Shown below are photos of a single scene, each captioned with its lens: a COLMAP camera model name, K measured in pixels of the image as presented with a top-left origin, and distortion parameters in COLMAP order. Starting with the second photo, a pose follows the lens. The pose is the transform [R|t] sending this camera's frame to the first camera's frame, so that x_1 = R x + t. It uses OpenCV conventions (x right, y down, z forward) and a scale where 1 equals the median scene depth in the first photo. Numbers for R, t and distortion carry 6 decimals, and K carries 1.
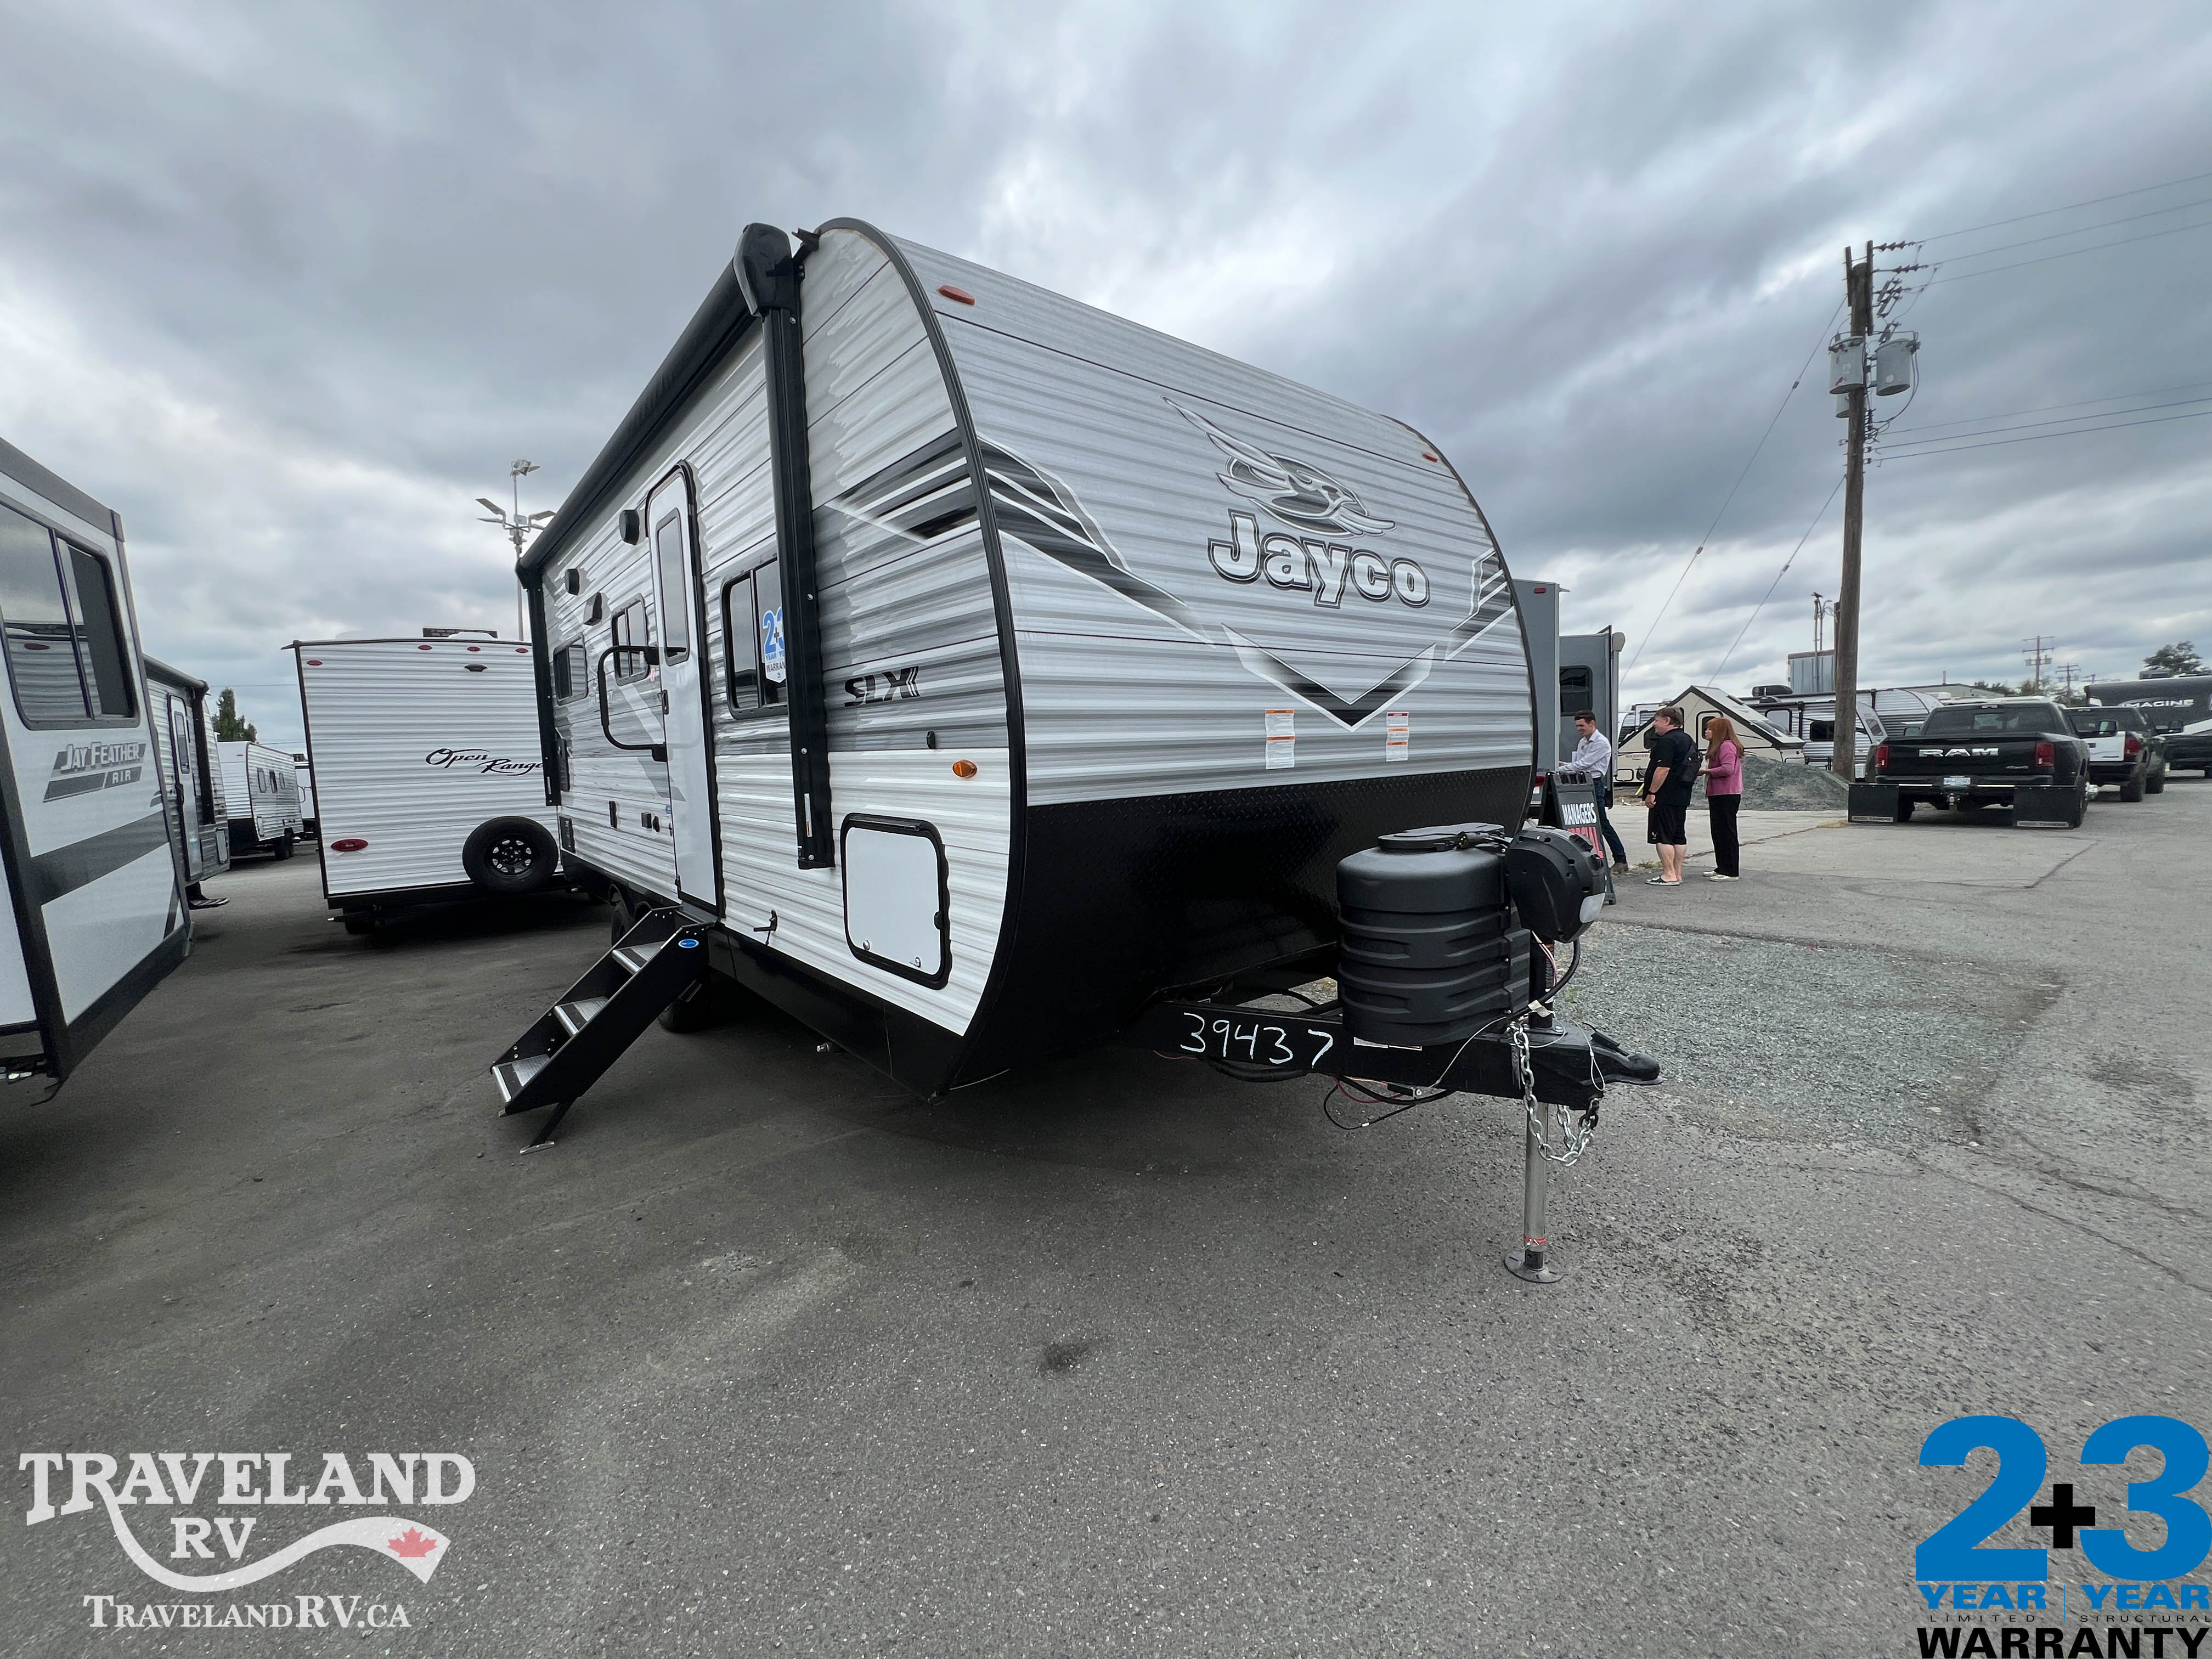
lens RADIAL K [[885.3, 0, 1104.2], [0, 885.3, 827.4], [0, 0, 1]] dist [-0.002130, 0.000207]
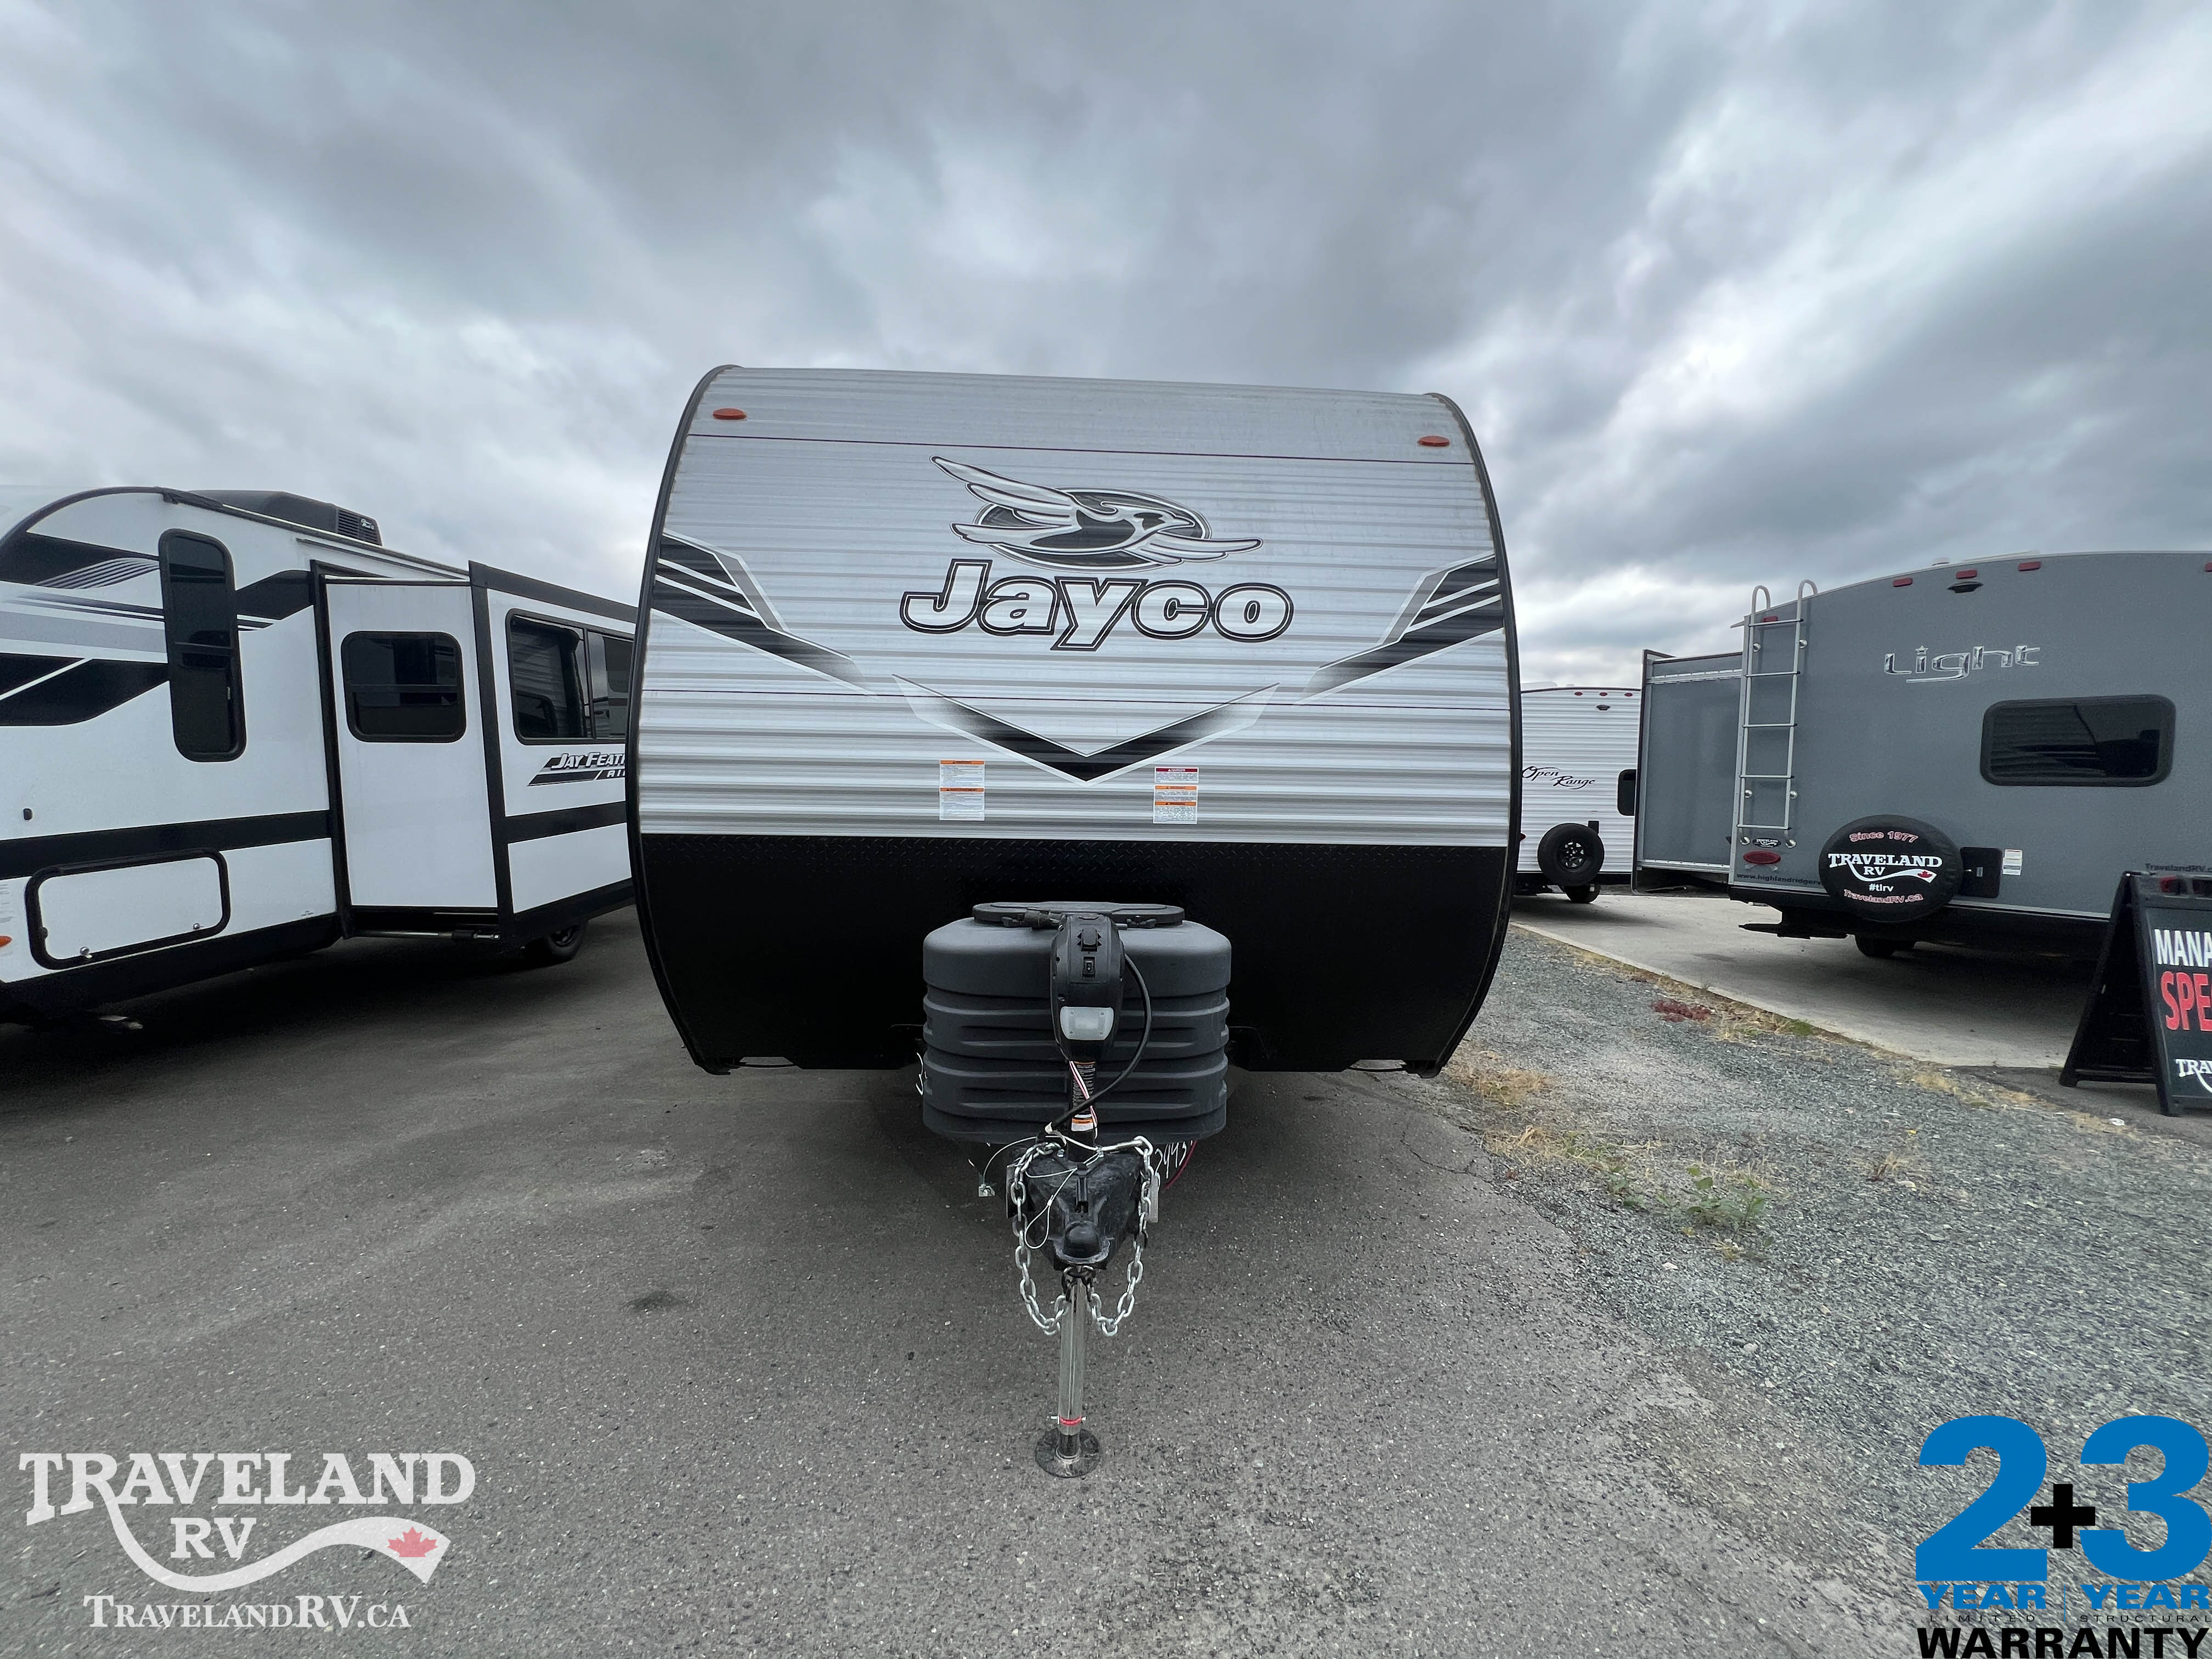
lens RADIAL K [[888.5, 0, 1105.8], [0, 888.5, 827.6], [0, 0, 1]] dist [-0.000770, -0.000129]
pose [[0.795807, 0.082582, -0.599893, 0.844008], [-0.098997, 0.995072, 0.005655, -0.074395], [0.597404, 0.054887, 0.800060, 0.293042]]
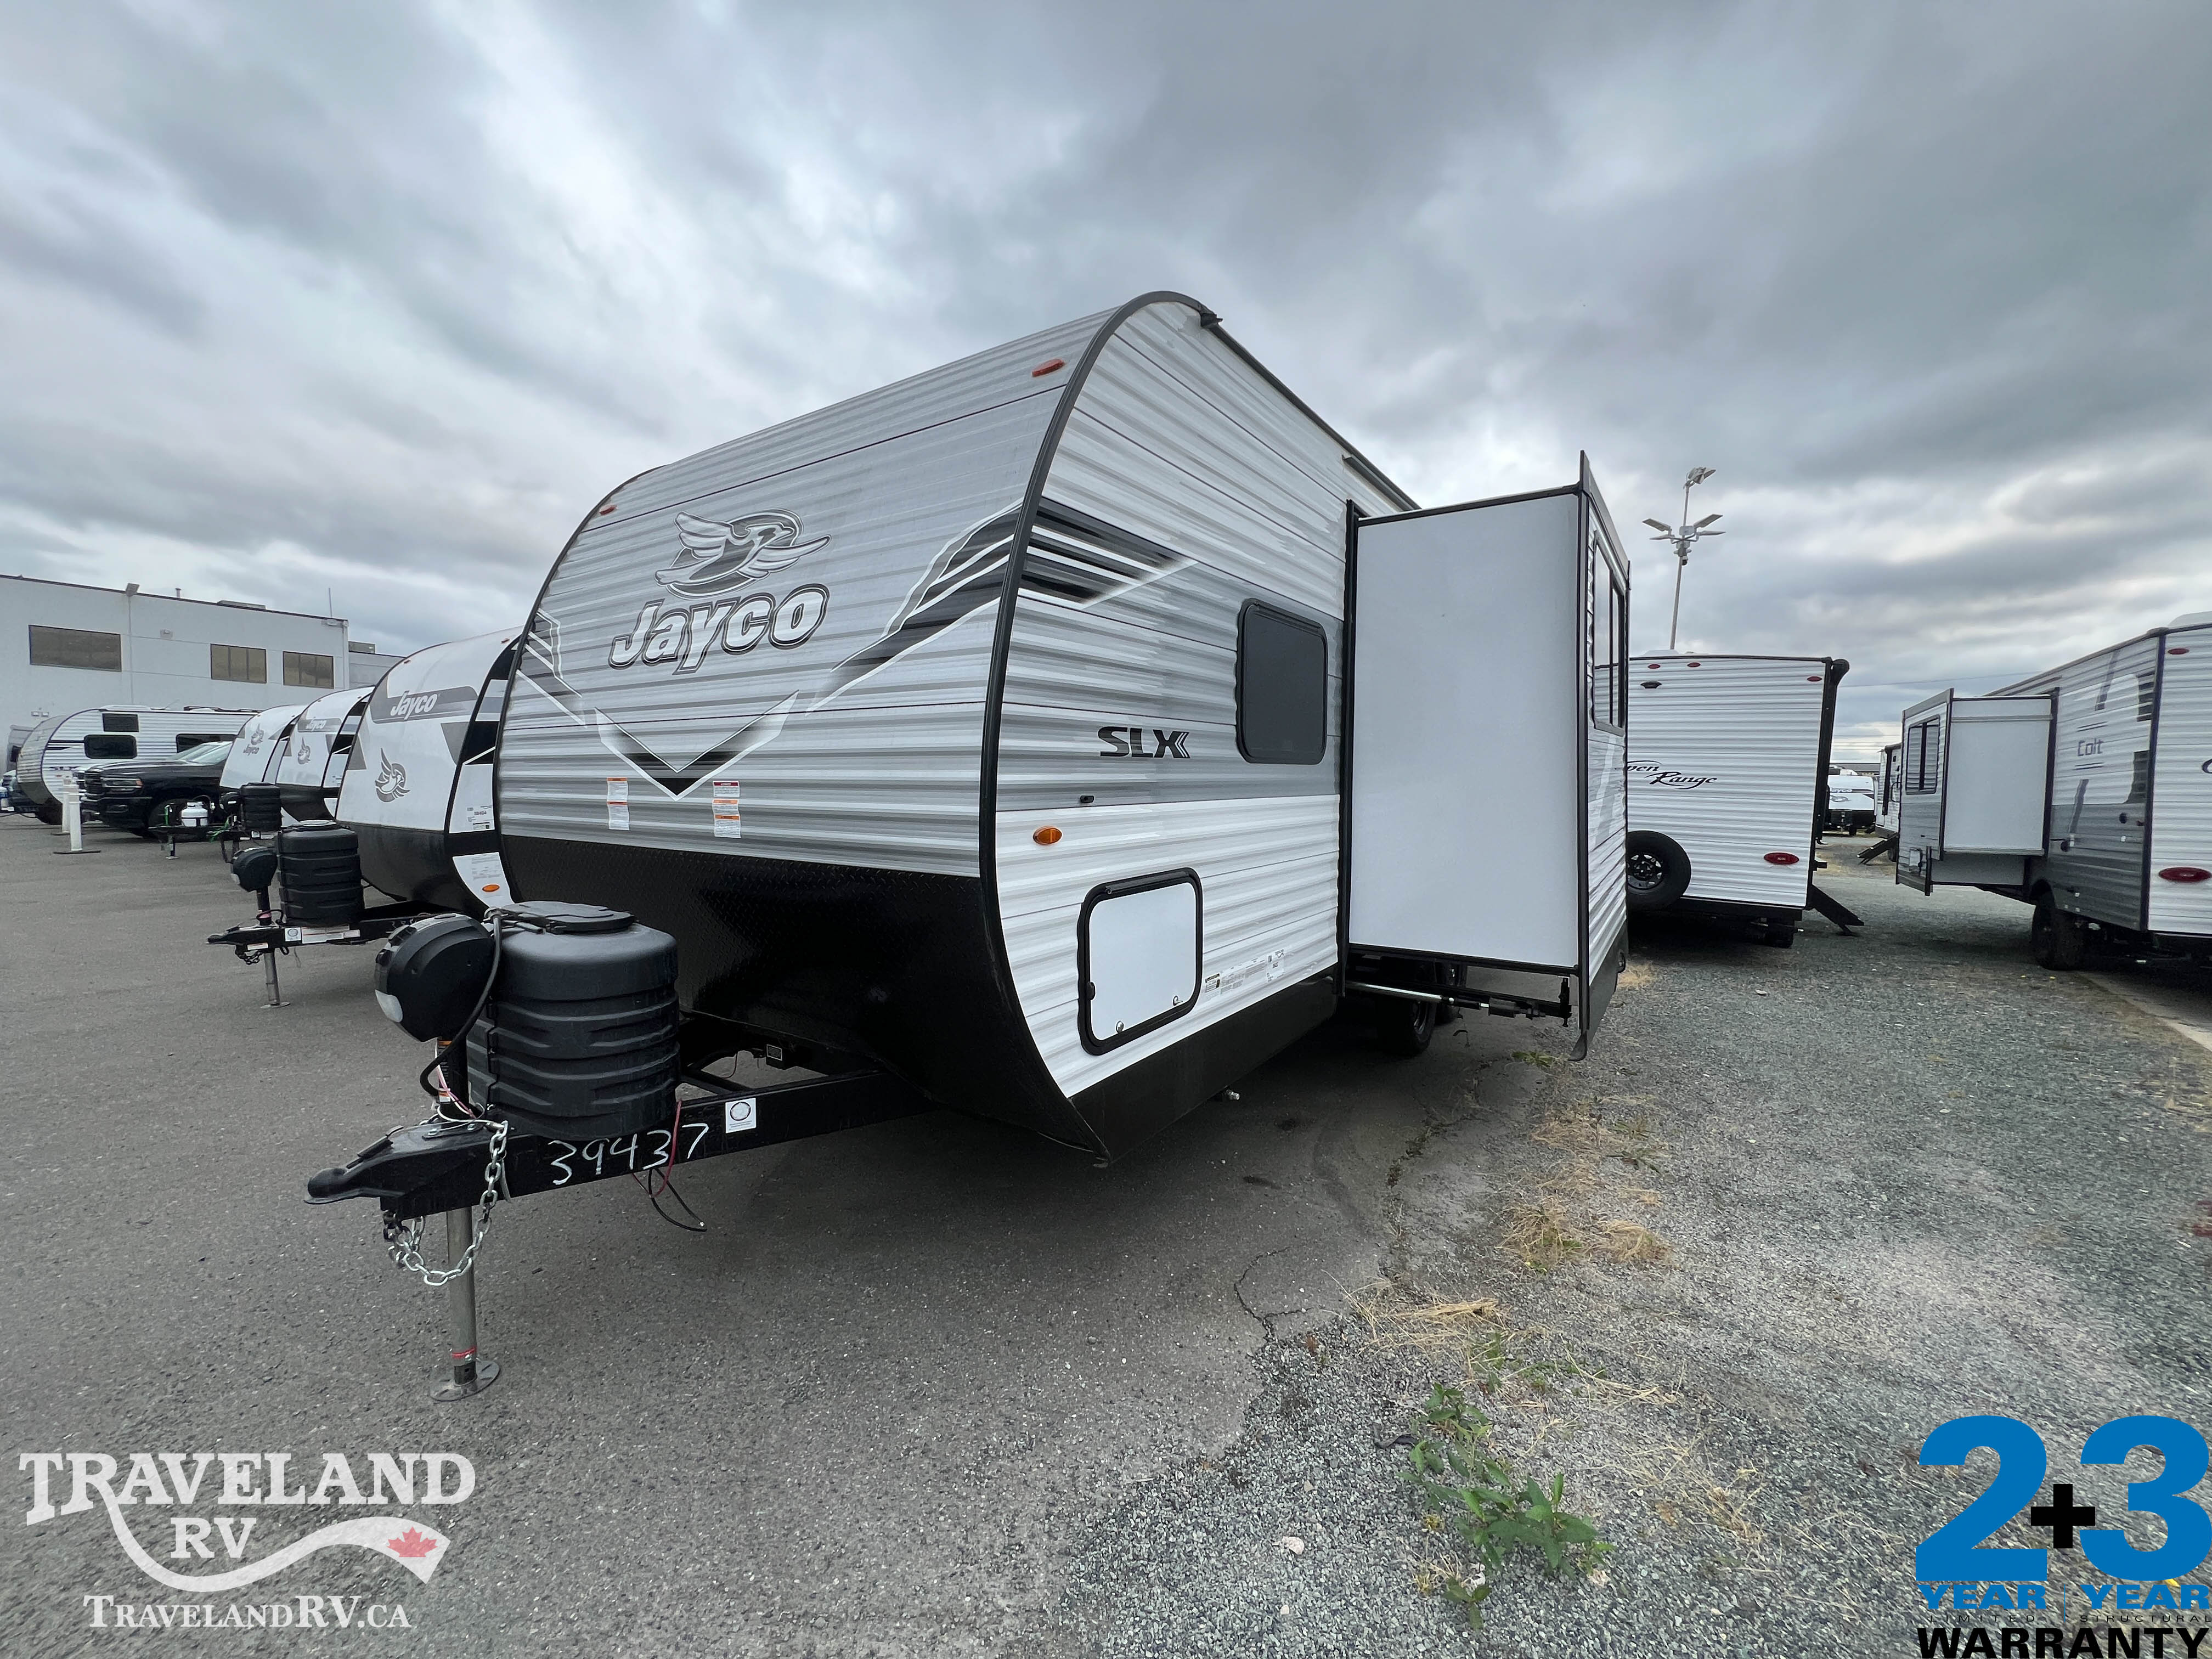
lens RADIAL K [[885.3, 0, 1104.2], [0, 885.3, 827.4], [0, 0, 1]] dist [-0.002130, 0.000207]
pose [[0.275528, 0.088983, -0.957166, 1.335915], [-0.098145, 0.993107, 0.064073, -0.187256], [0.956270, 0.076287, 0.282362, 1.179167]]
